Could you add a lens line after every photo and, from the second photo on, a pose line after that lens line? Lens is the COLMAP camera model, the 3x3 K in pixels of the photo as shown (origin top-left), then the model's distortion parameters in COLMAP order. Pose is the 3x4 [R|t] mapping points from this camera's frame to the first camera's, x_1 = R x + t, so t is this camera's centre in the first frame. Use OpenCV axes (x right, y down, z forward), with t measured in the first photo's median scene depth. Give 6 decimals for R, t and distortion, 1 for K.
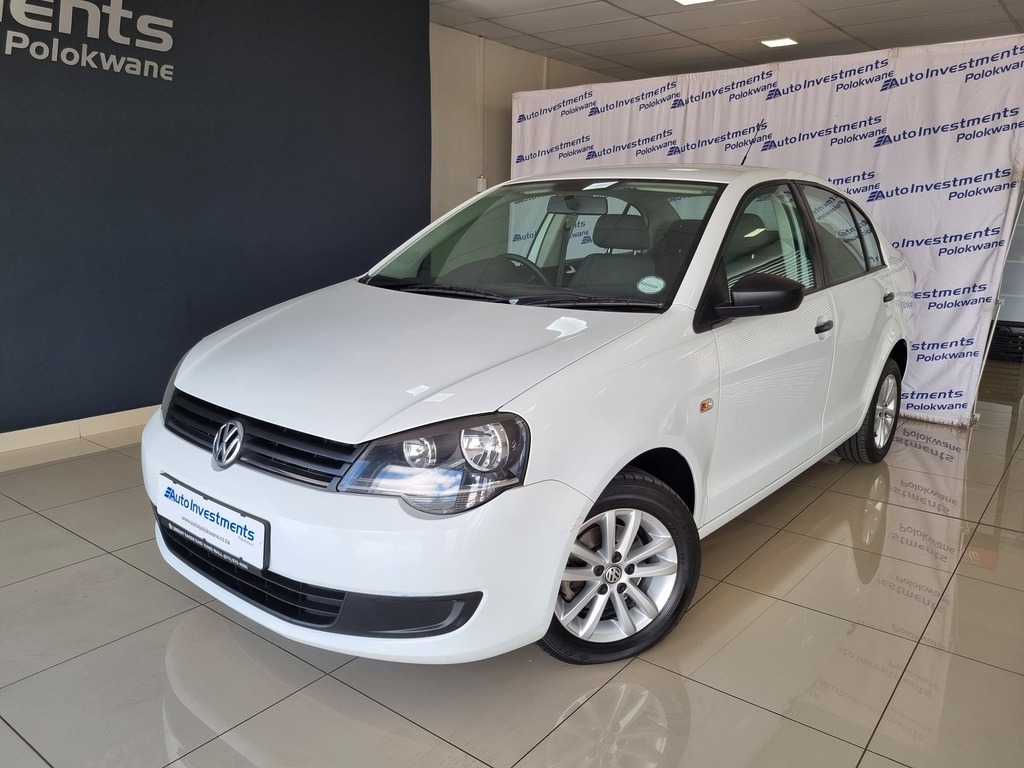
lens RADIAL K [[770.3, 0, 505.9], [0, 770.3, 386.1], [0, 0, 1]] dist [0.058720, -0.046676]
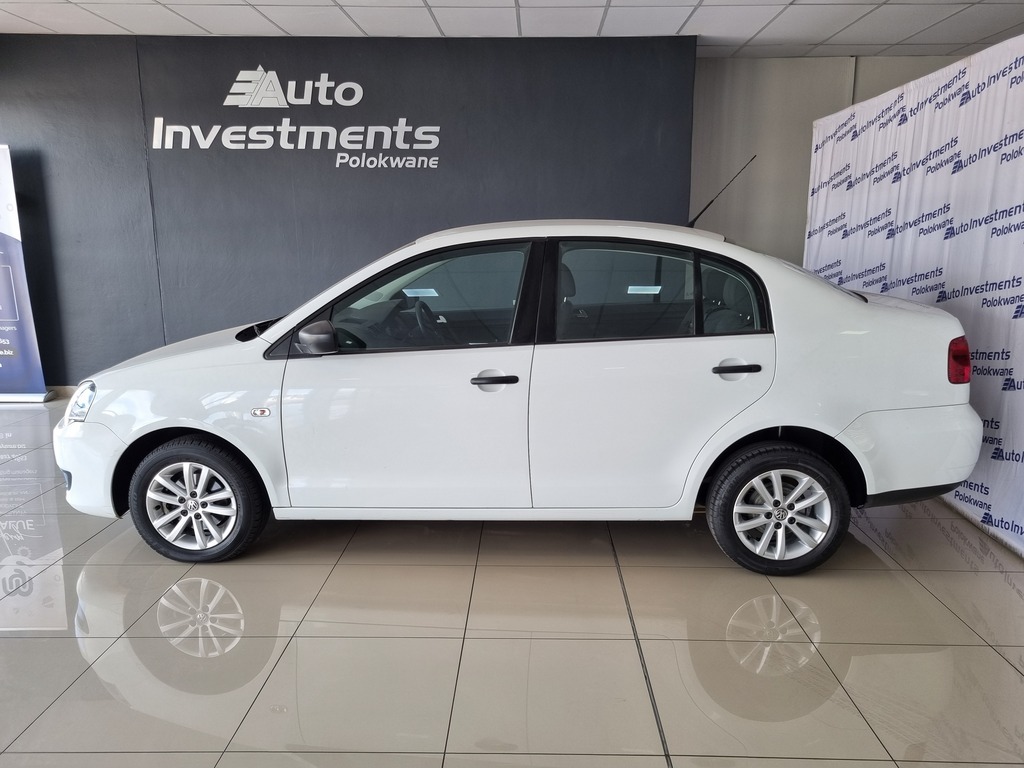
lens RADIAL K [[770.3, 0, 512.0], [0, 770.3, 384.0], [0, 0, 1]] dist [0.061413, -0.044556]
pose [[0.604870, 0.132934, -0.785150, 0.835048], [-0.156502, 0.986584, 0.046472, -0.082279], [0.780794, 0.094768, 0.617559, 0.257107]]
